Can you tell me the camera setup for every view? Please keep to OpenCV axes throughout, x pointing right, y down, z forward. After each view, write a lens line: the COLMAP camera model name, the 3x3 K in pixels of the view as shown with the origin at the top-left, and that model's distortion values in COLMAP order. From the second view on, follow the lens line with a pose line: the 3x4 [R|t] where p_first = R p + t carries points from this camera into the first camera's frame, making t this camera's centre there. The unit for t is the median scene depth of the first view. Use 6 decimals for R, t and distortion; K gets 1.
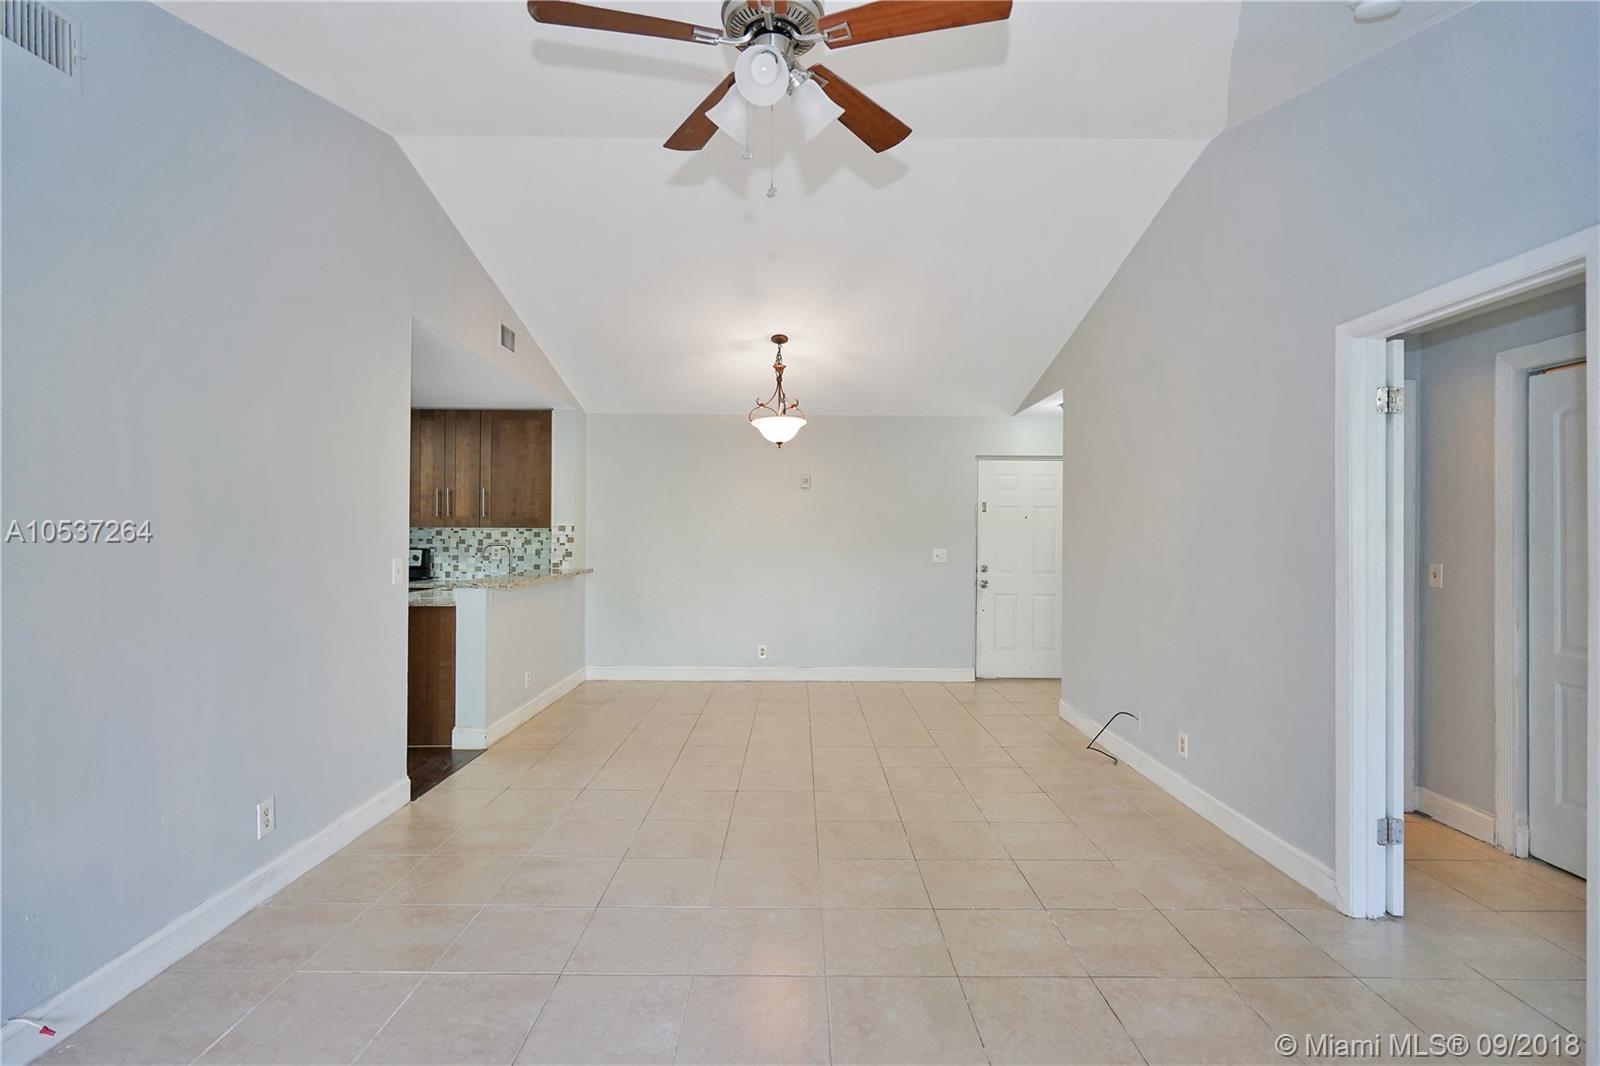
lens RADIAL K [[732.6, 0, 790.6], [0, 732.6, 533.1], [0, 0, 1]] dist [0.000127, 0.000246]
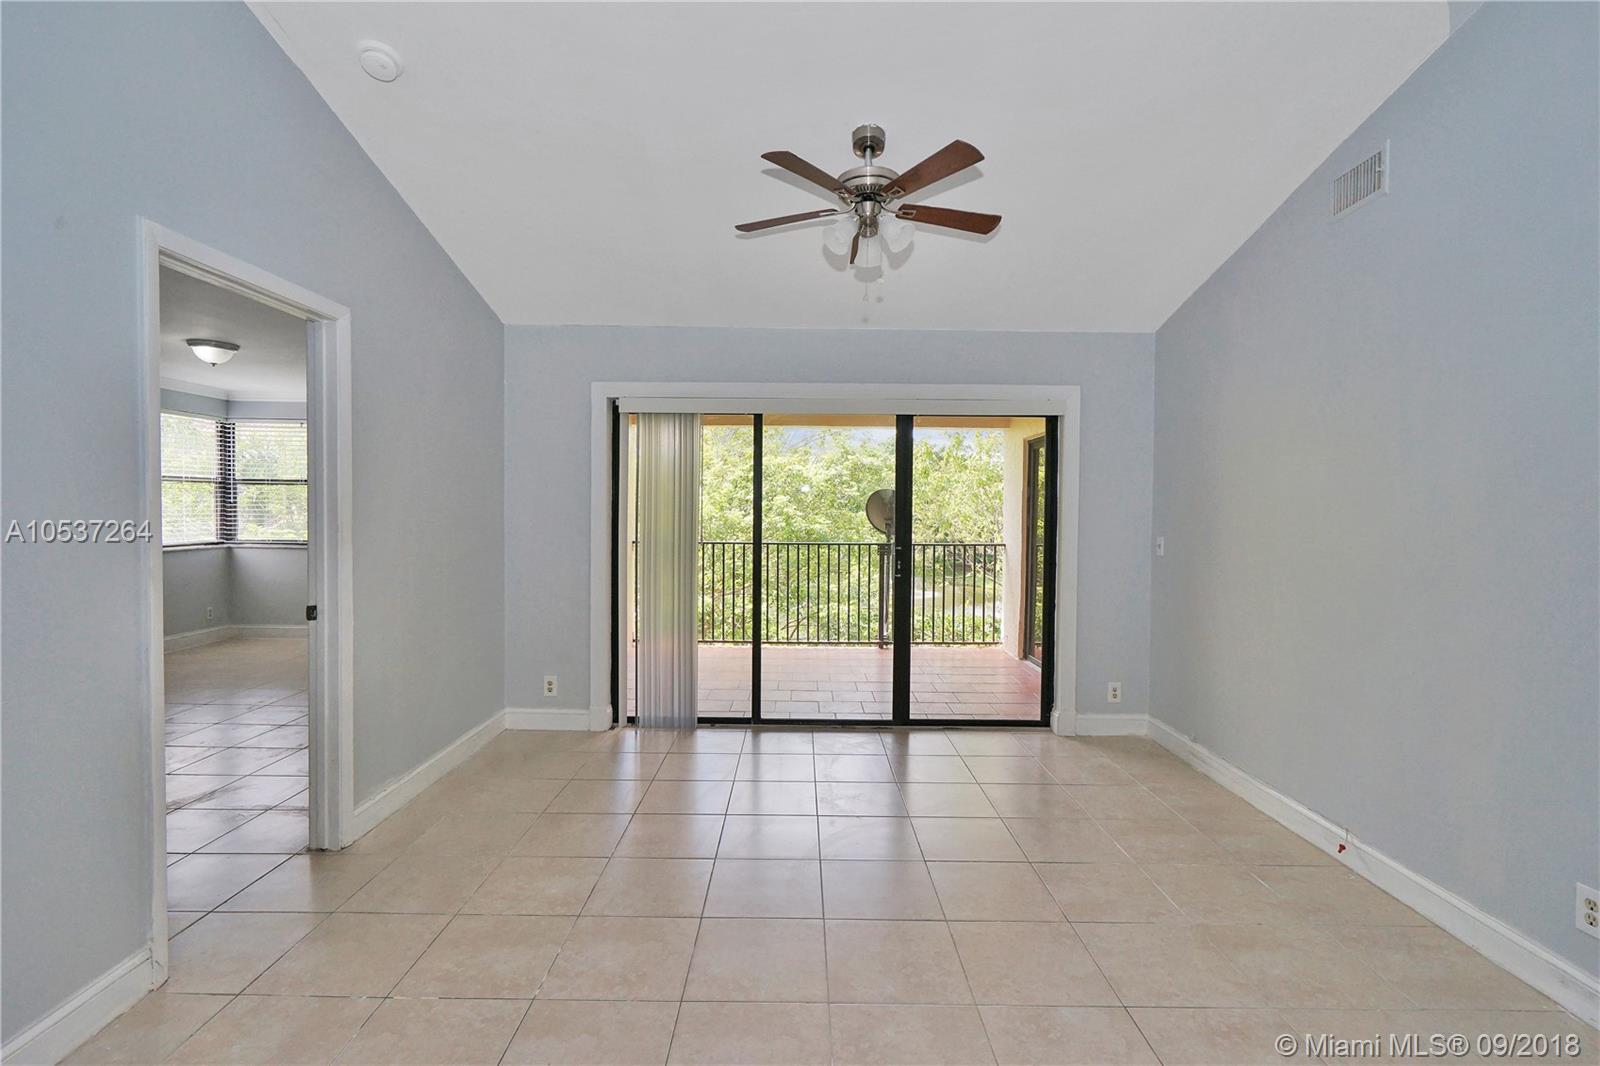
lens RADIAL K [[729.1, 0, 797.9], [0, 729.1, 525.8], [0, 0, 1]] dist [-0.003219, 0.000185]
pose [[-0.999839, -0.015752, -0.008553, 0.036442], [-0.015926, 0.999658, 0.020754, 0.001357], [0.008223, 0.020886, -0.999748, 0.719079]]
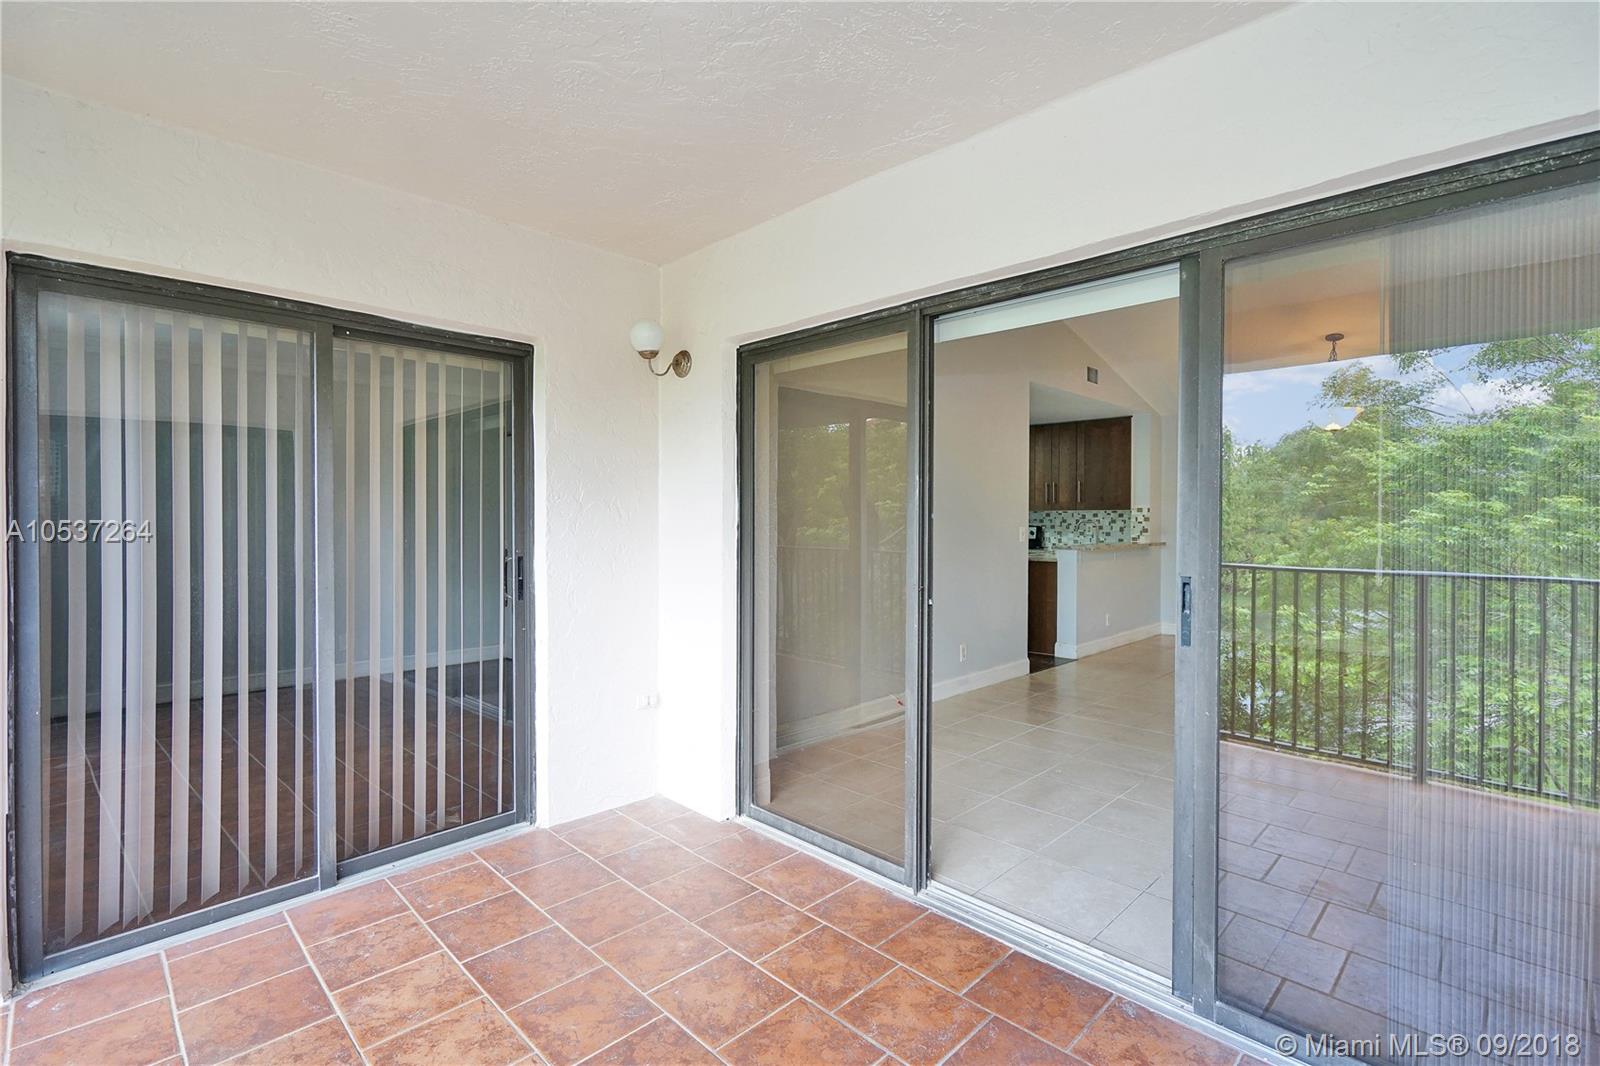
lens RADIAL K [[728.5, 0, 811.0], [0, 728.5, 529.5], [0, 0, 1]] dist [-0.000096, 0.000349]
pose [[0.720015, 0.003768, -0.693948, 0.153090], [0.003520, 0.999953, 0.009082, 0.013857], [0.693950, -0.008982, 0.719968, -0.301801]]
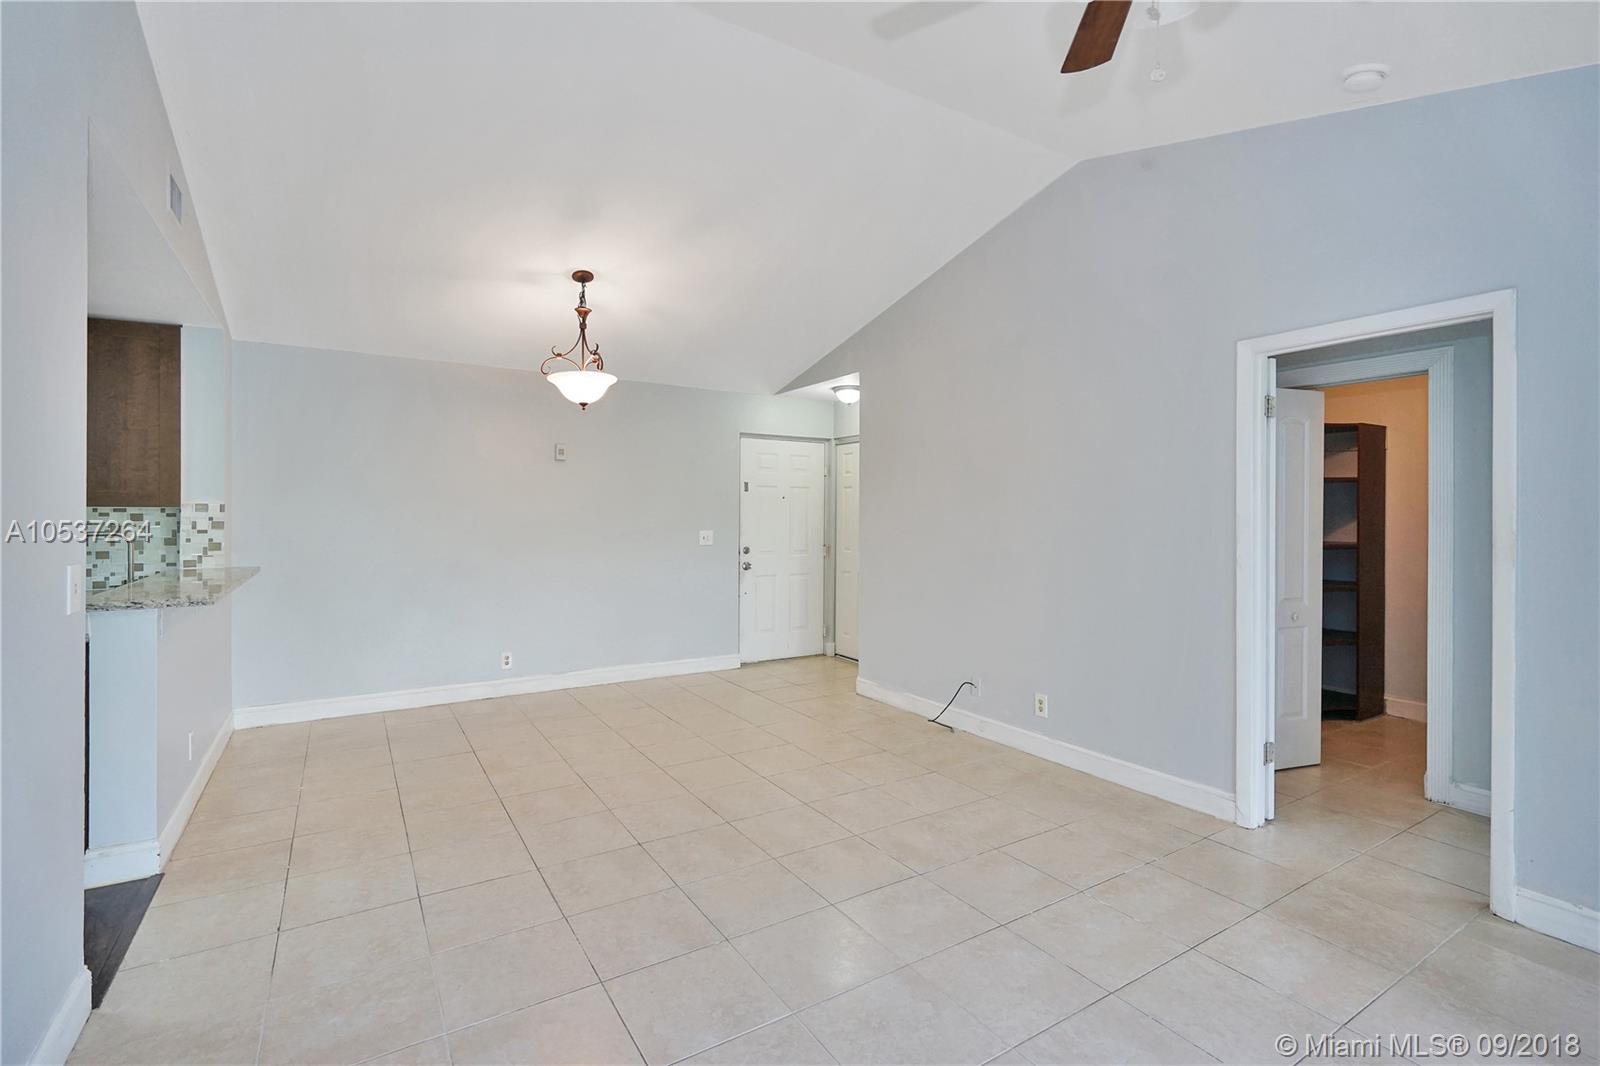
lens RADIAL K [[735.7, 0, 795.2], [0, 735.7, 518.3], [0, 0, 1]] dist [0.000634, 0.001110]
pose [[0.847695, -0.005654, 0.530454, -0.209666], [0.001918, 0.999969, 0.007593, -0.001055], [-0.530481, -0.005419, 0.847680, 0.148846]]
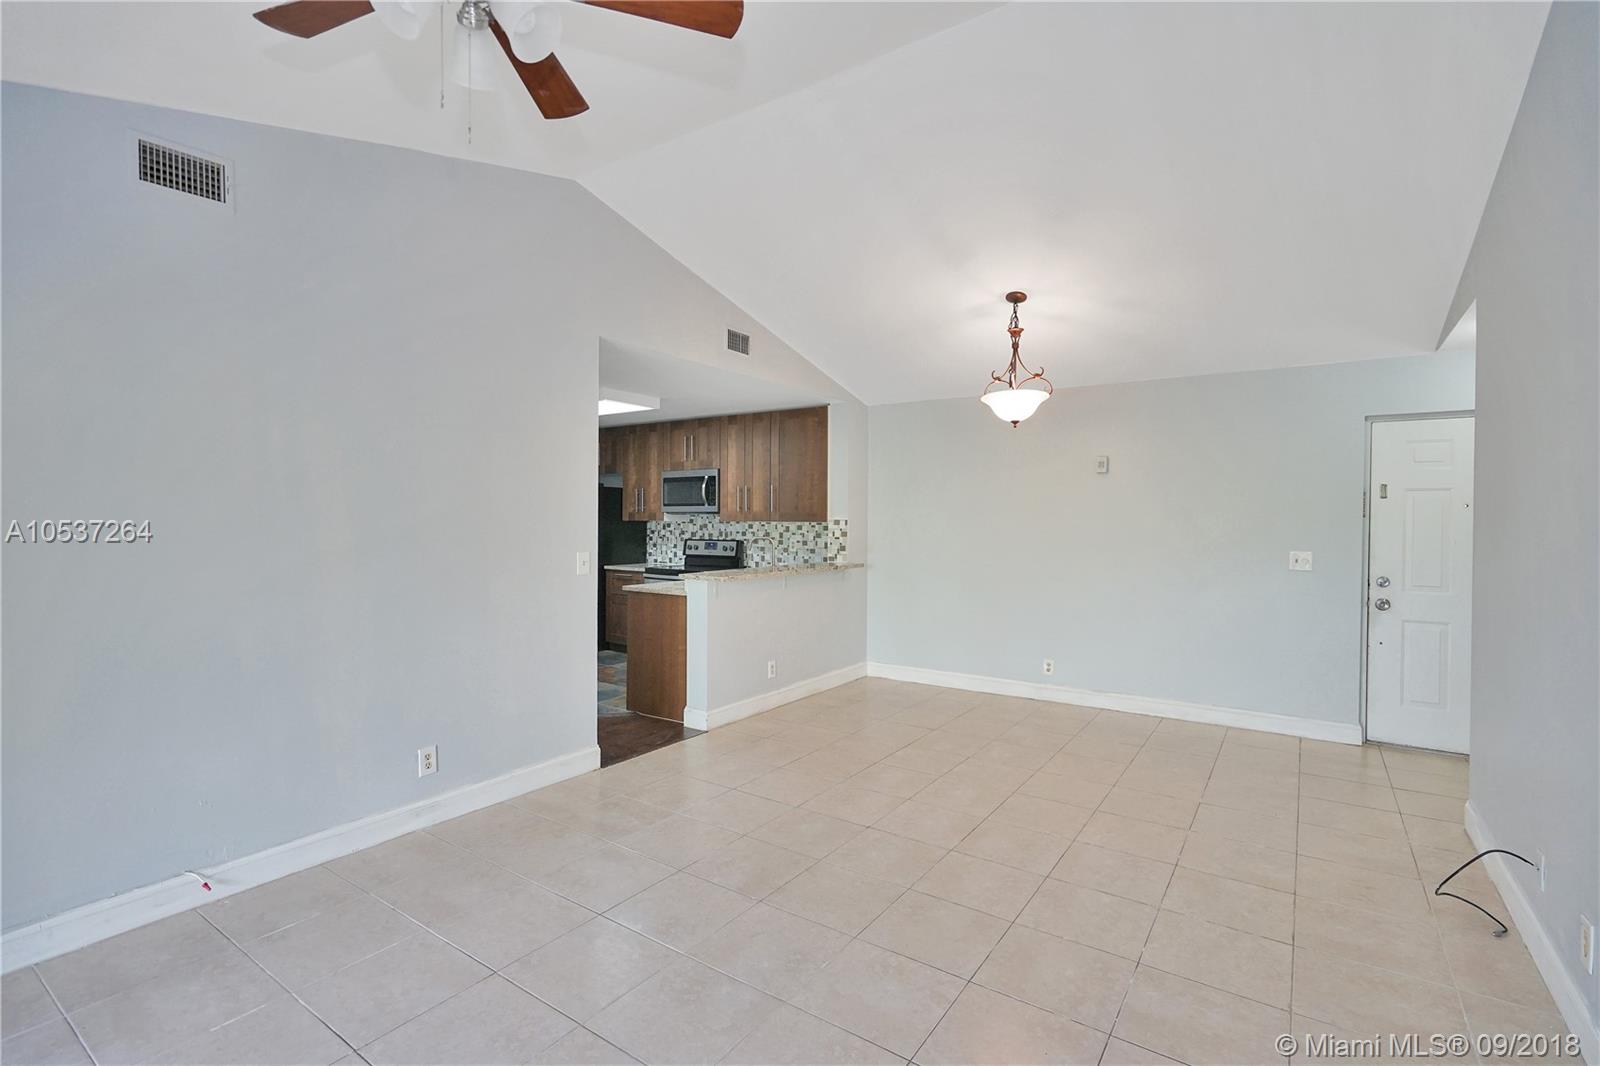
lens RADIAL K [[729.1, 0, 797.9], [0, 729.1, 525.8], [0, 0, 1]] dist [-0.003219, 0.000185]
pose [[0.825722, 0.003478, -0.564066, 0.208511], [-0.001009, 0.999989, 0.004688, -0.006533], [0.564076, -0.003302, 0.825716, 0.143539]]
